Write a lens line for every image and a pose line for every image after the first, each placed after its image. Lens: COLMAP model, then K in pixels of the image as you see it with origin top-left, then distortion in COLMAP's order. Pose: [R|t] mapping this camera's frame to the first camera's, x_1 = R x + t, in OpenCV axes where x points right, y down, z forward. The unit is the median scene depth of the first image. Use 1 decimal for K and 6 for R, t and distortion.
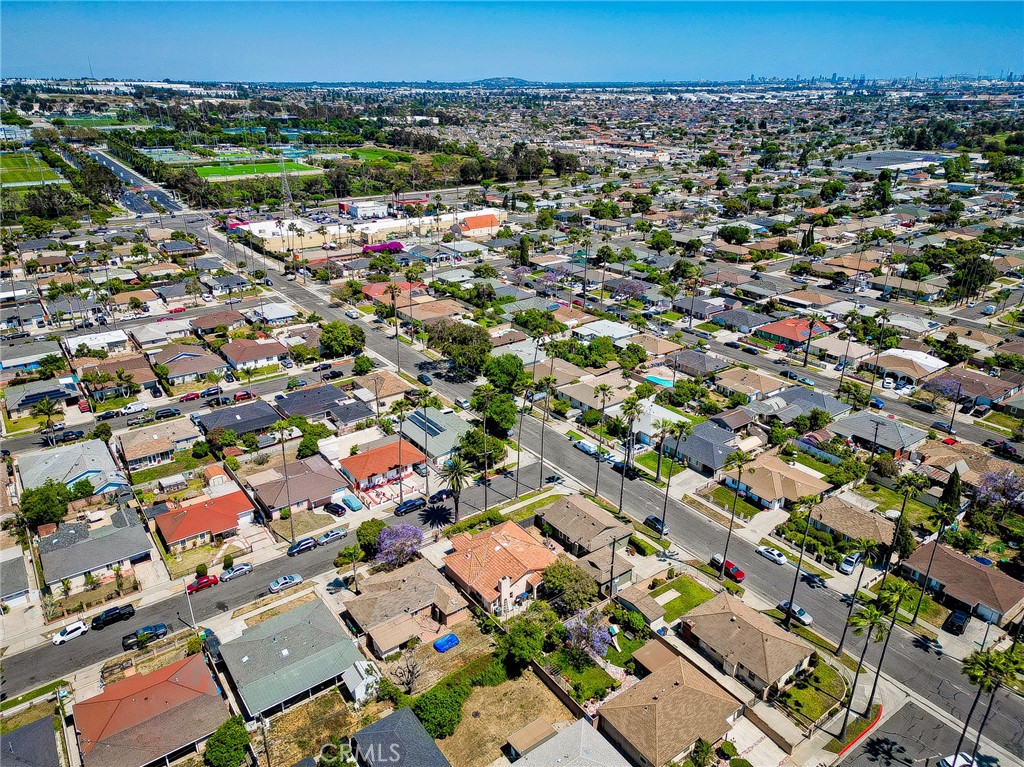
lens RADIAL K [[715.3, 0, 511.5], [0, 715.3, 384.1], [0, 0, 1]] dist [0.063971, -0.014652]
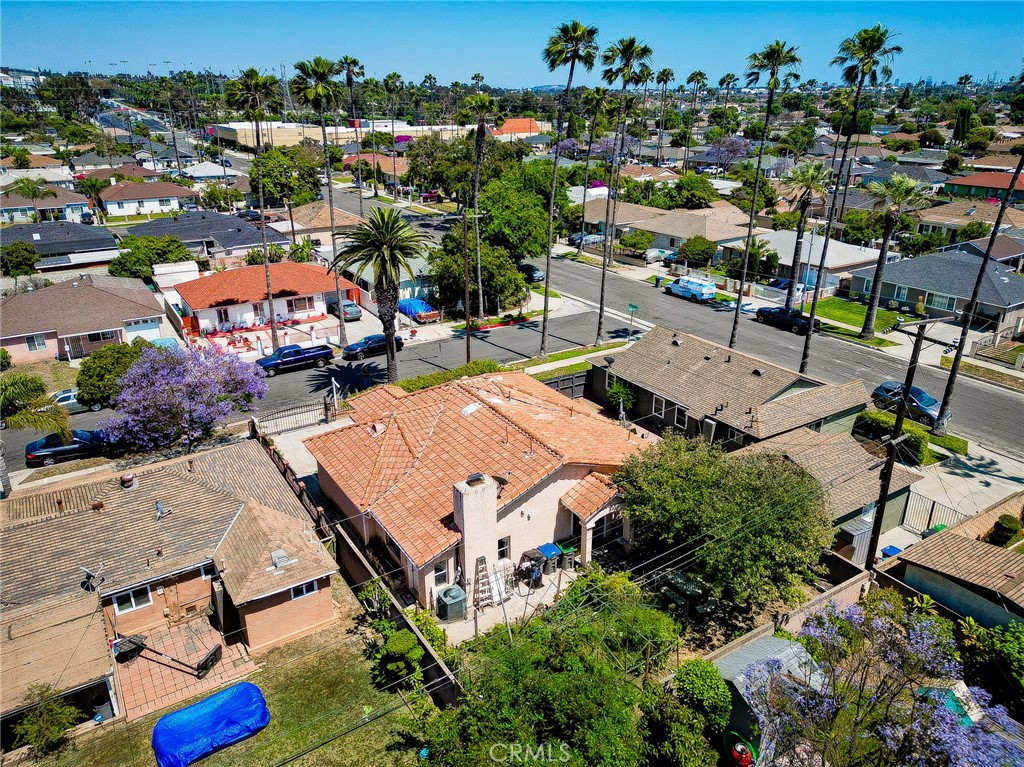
lens RADIAL K [[715.3, 0, 506.8], [0, 715.3, 388.5], [0, 0, 1]] dist [0.063971, -0.014652]
pose [[0.997473, 0.023411, -0.067074, 0.014345], [-0.023965, 0.999685, -0.007459, 0.181292], [0.066878, 0.009048, 0.997720, 0.559607]]
